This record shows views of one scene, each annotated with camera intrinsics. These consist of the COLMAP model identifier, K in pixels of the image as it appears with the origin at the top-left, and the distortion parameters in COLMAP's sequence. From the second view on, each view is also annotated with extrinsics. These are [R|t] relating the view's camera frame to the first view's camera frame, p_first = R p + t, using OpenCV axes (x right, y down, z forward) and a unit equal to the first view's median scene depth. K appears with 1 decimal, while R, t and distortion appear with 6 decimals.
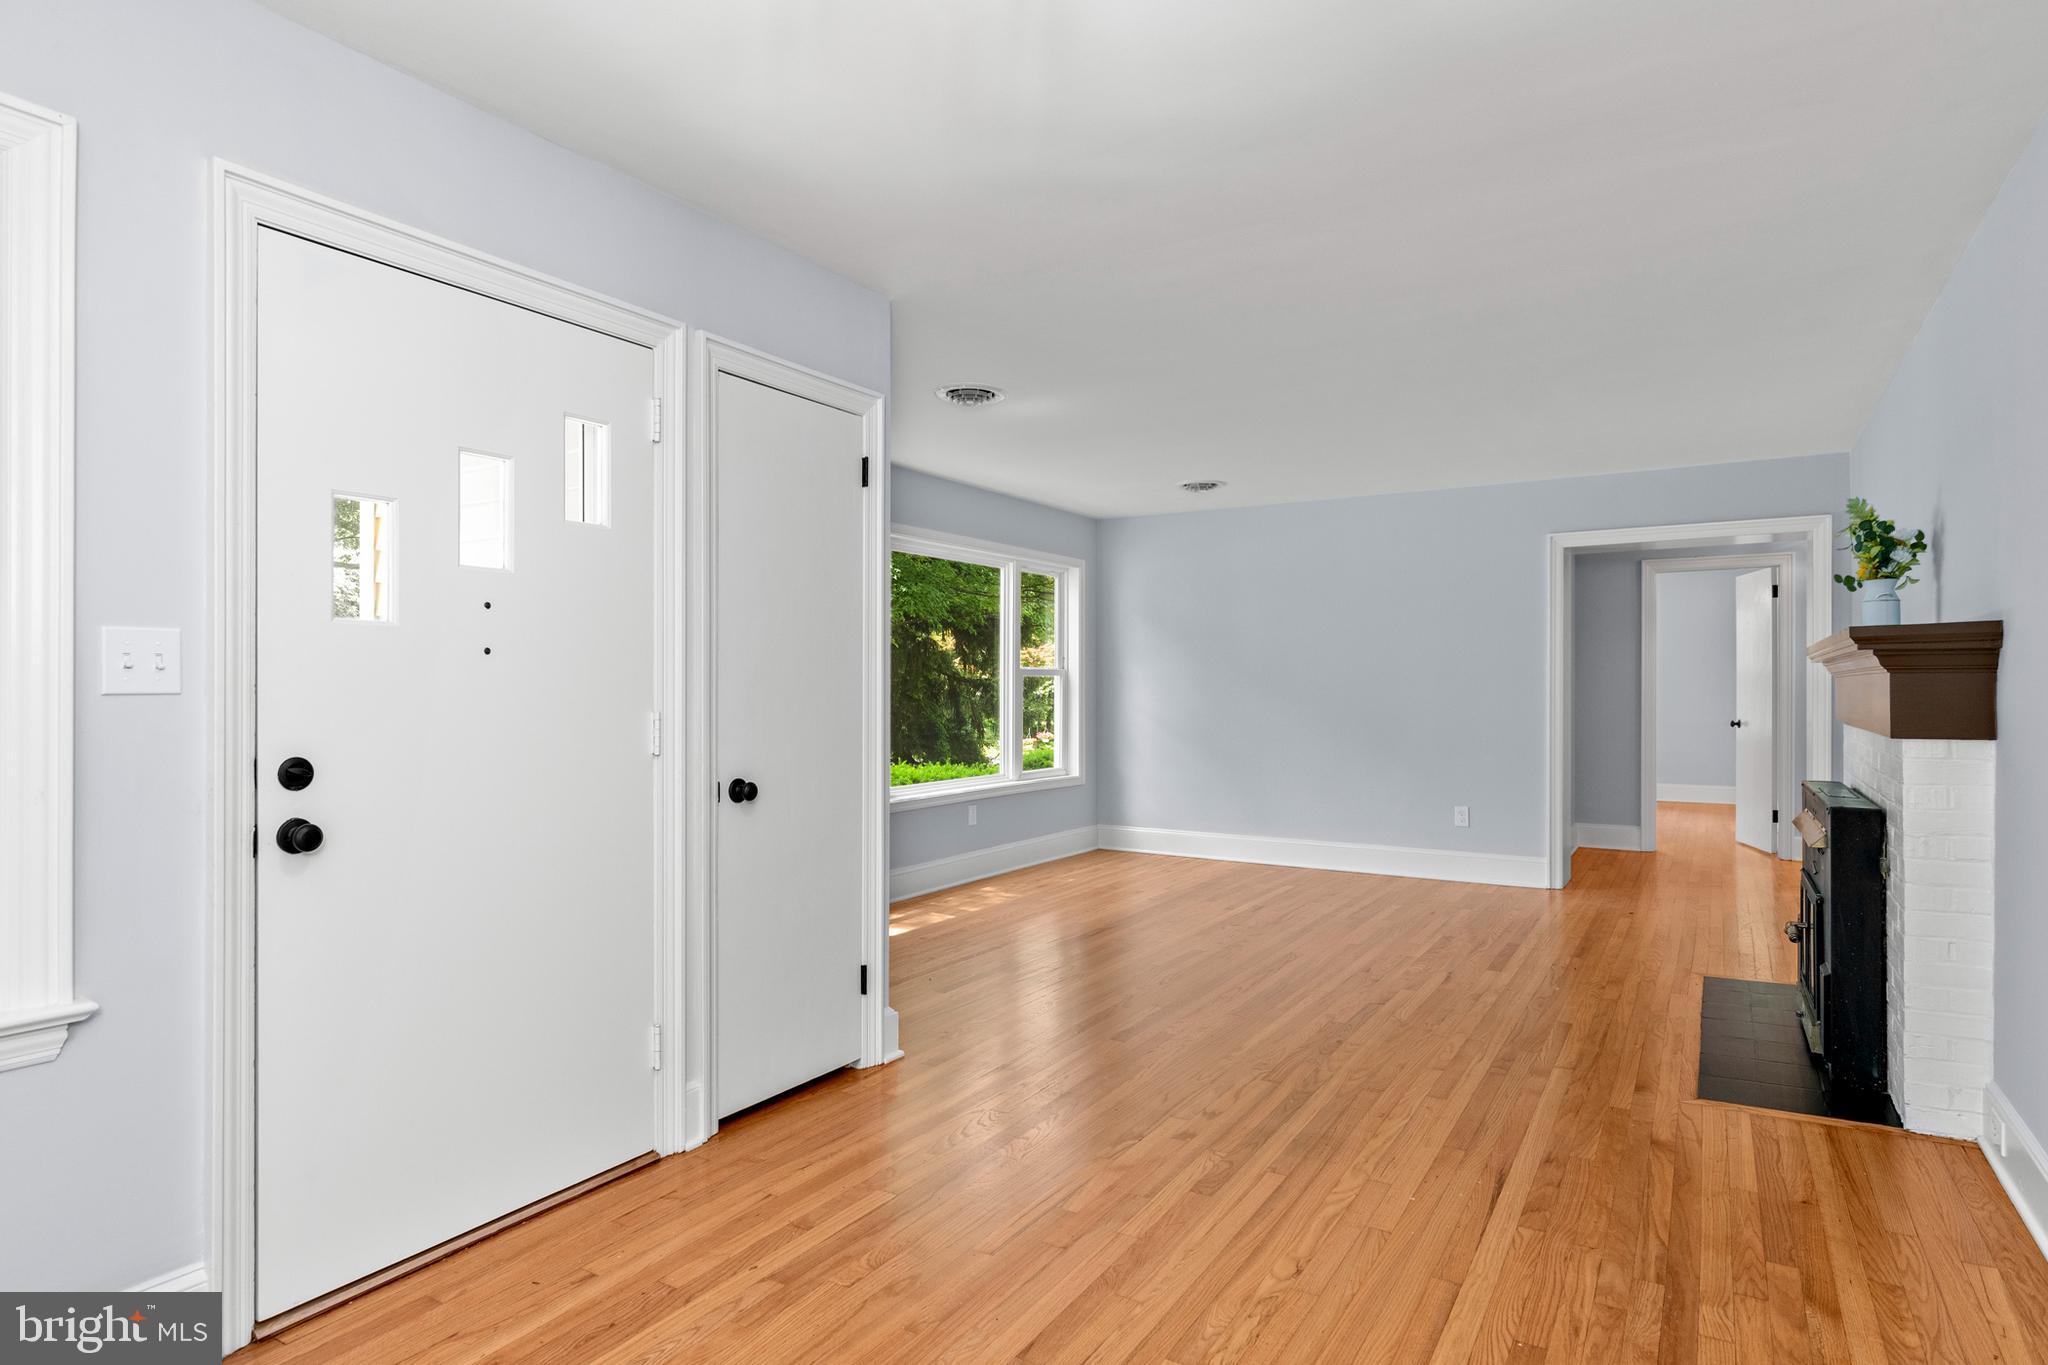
lens RADIAL K [[1137.9, 0, 1021.5], [0, 1137.9, 688.5], [0, 0, 1]] dist [0.000008, 0.000050]
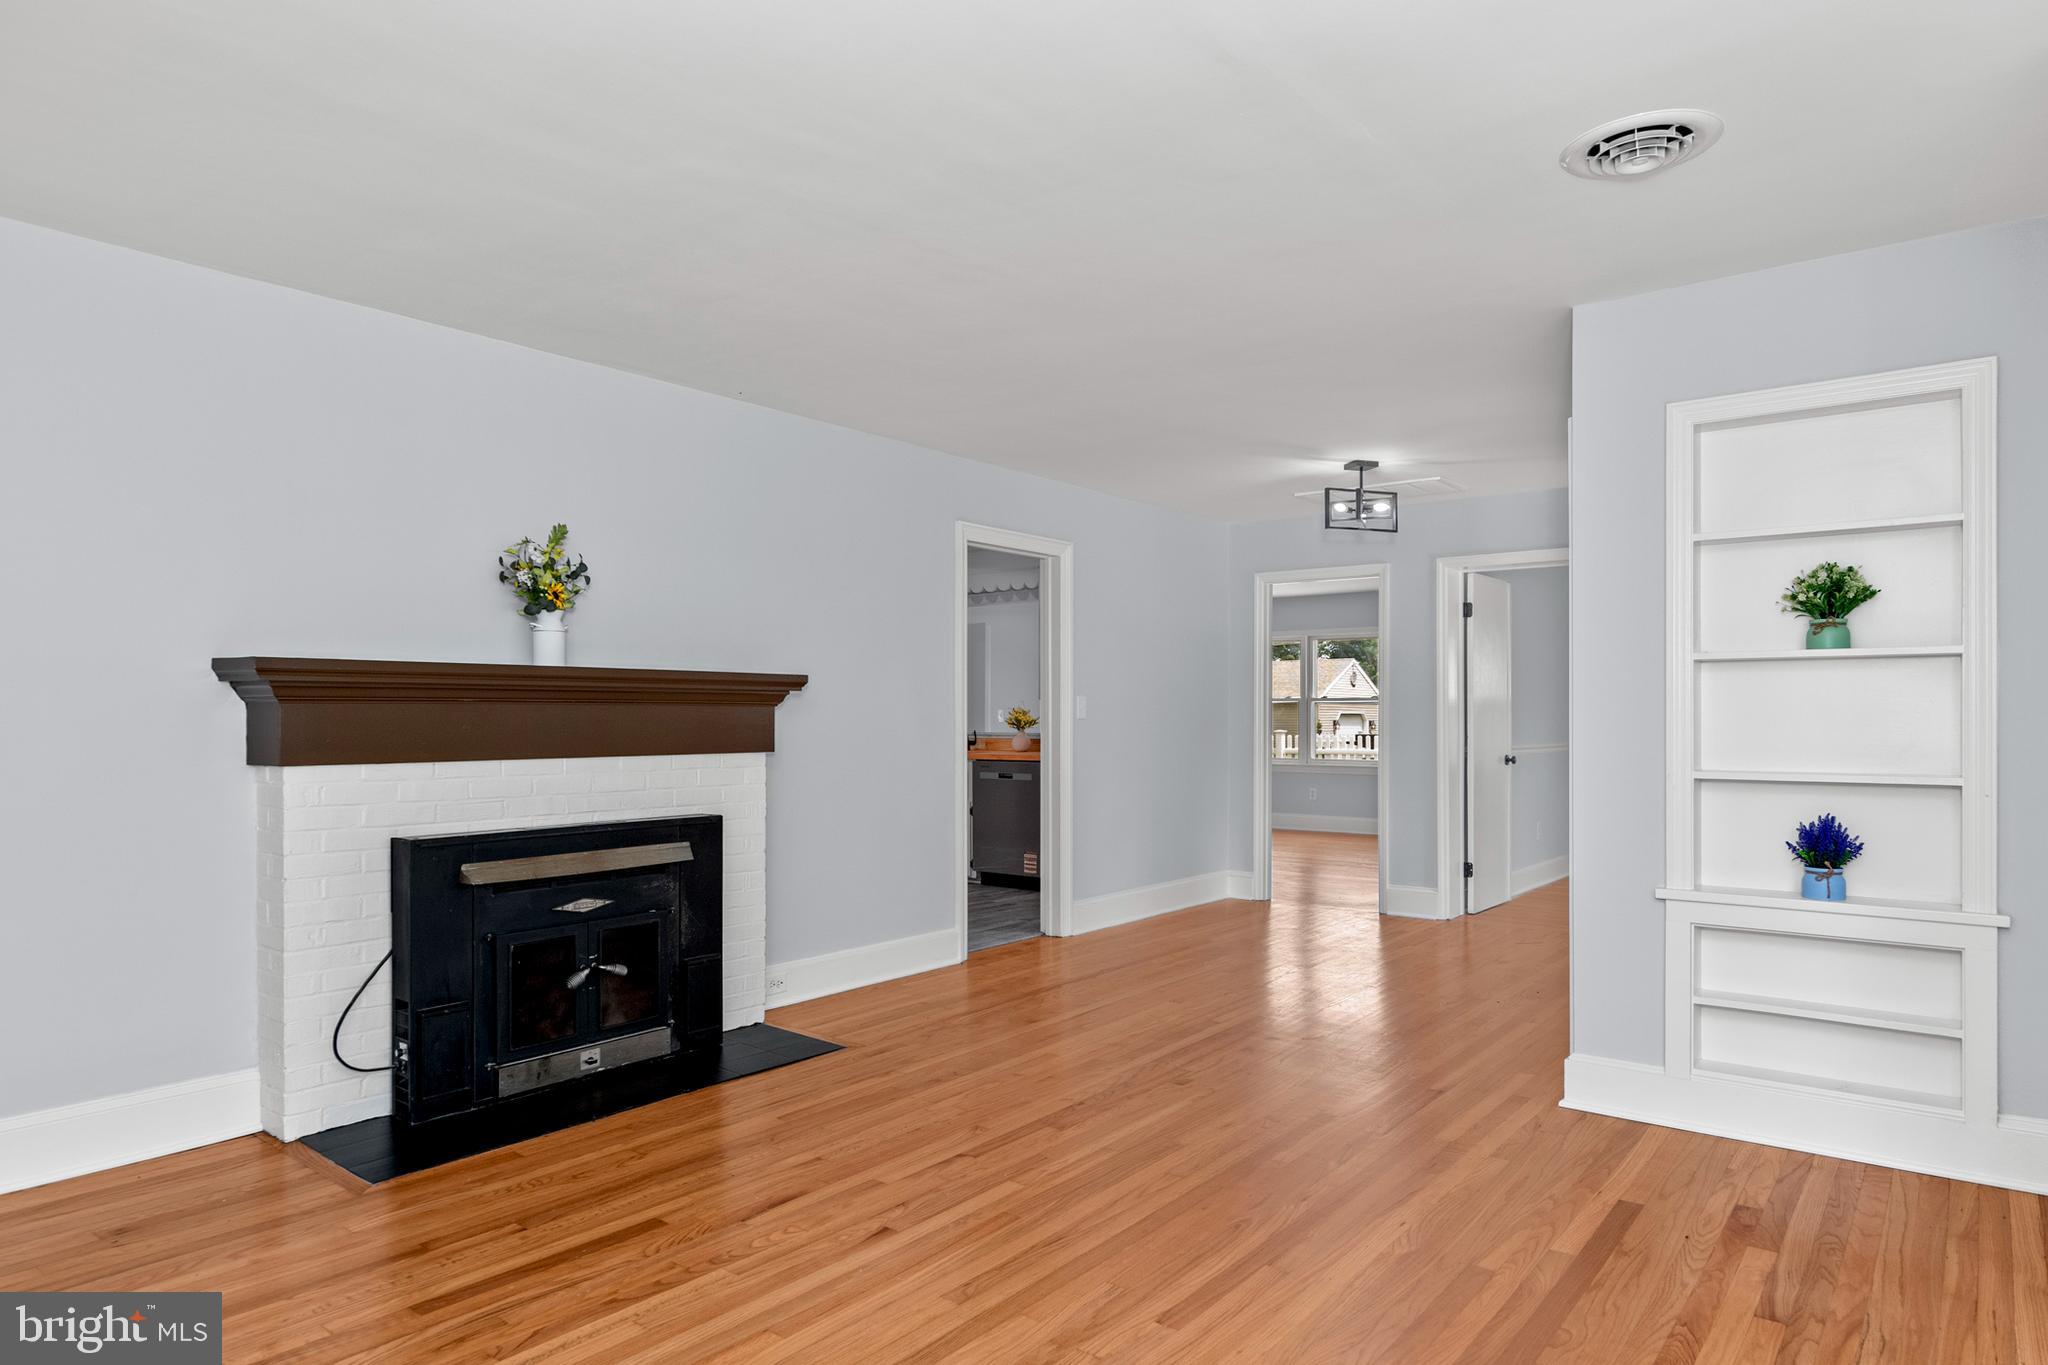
lens RADIAL K [[1216.3, 0, 1021.2], [0, 1216.3, 695.7], [0, 0, 1]] dist [-0.003258, 0.002309]
pose [[-0.992302, 0.003124, 0.123804, 0.179048], [0.001185, 0.999876, -0.015728, -0.001602], [-0.123838, -0.015461, -0.992182, 1.729459]]
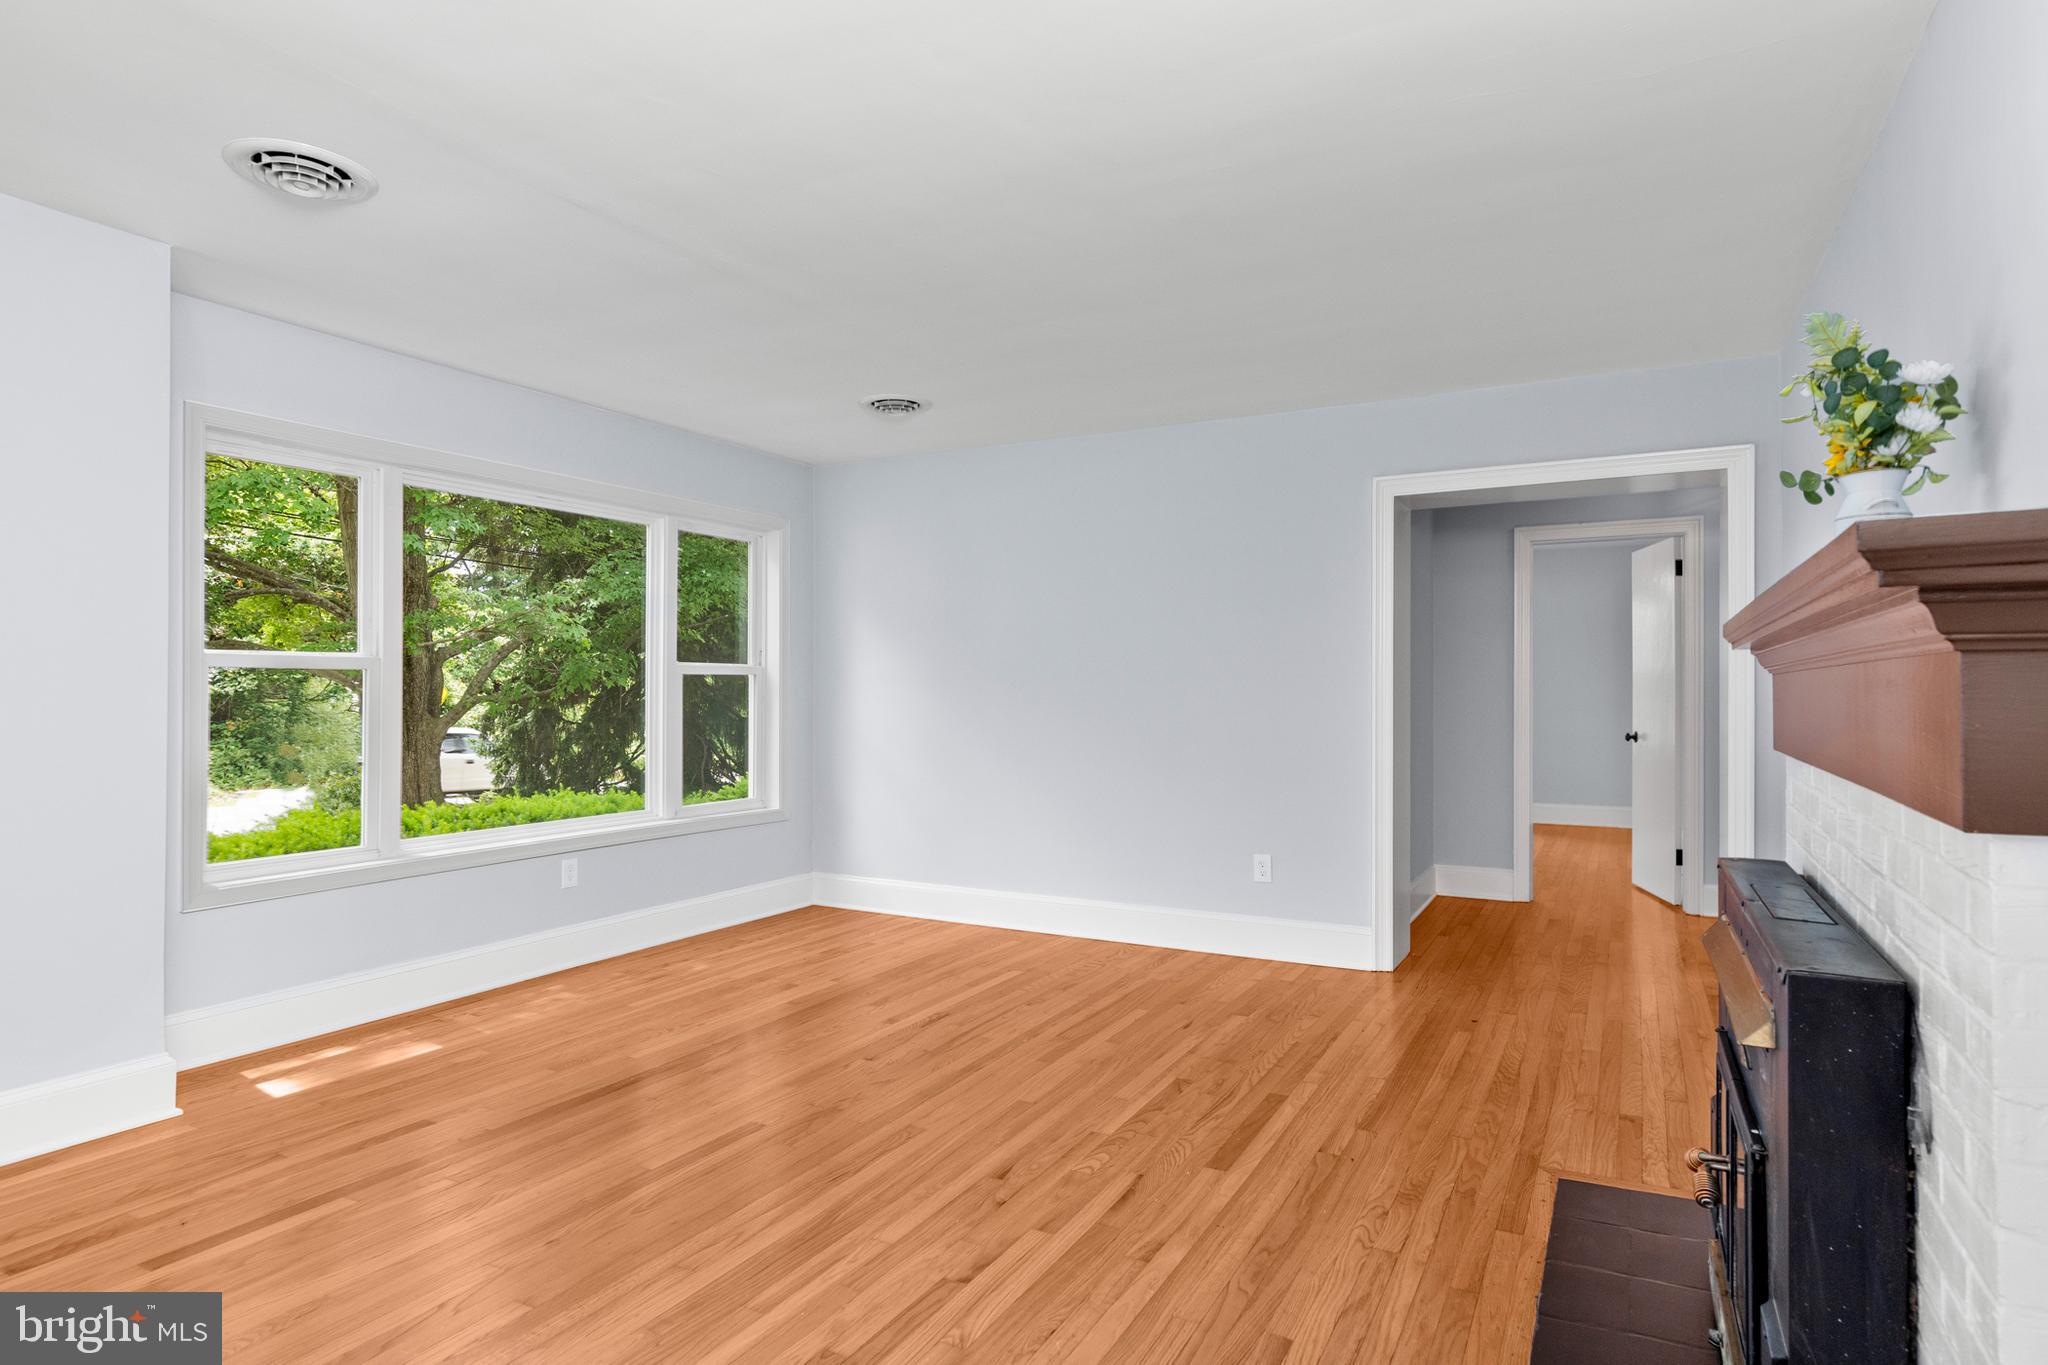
lens RADIAL K [[1137.9, 0, 1024.5], [0, 1137.9, 687.8], [0, 0, 1]] dist [0.000008, 0.000050]
pose [[0.998203, 0.001339, 0.059912, 0.306484], [-0.001135, 0.999993, -0.003440, -0.000400], [-0.059916, 0.003365, 0.998198, 0.453485]]
